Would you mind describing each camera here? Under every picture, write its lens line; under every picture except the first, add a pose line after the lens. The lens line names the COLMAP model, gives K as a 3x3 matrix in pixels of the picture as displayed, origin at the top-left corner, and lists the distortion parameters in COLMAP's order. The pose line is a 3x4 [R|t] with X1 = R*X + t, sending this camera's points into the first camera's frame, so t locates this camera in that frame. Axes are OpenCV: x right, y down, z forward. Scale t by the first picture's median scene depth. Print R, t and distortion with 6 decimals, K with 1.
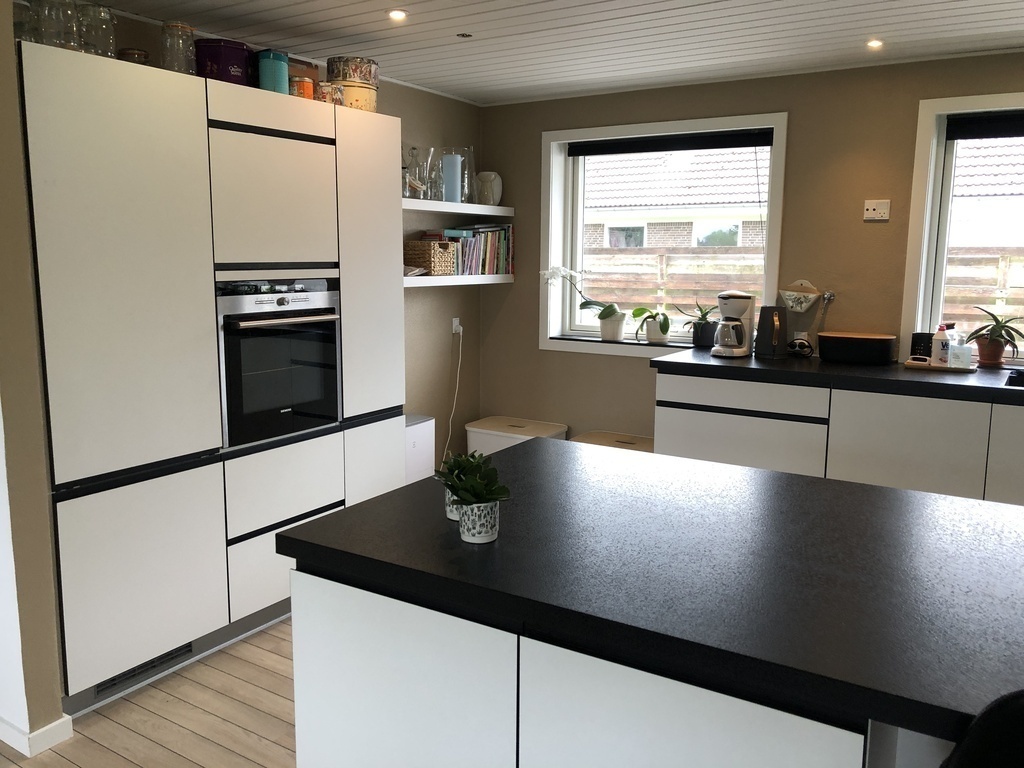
lens RADIAL K [[848.4, 0, 511.3], [0, 848.4, 385.3], [0, 0, 1]] dist [0.008027, 0.001305]
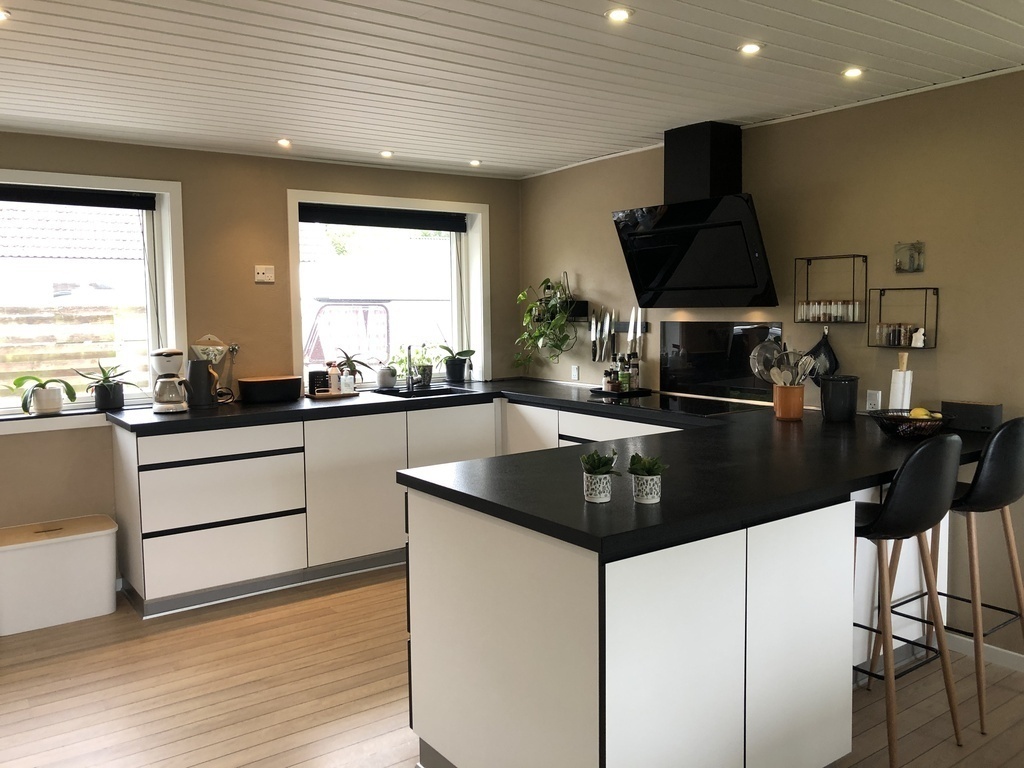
lens RADIAL K [[848.4, 0, 511.8], [0, 848.4, 380.9], [0, 0, 1]] dist [0.008027, 0.001305]
pose [[0.352457, -0.096996, 0.930788, -0.559672], [0.165218, 0.985440, 0.040128, -0.045806], [-0.921128, 0.139640, 0.363351, 0.253794]]
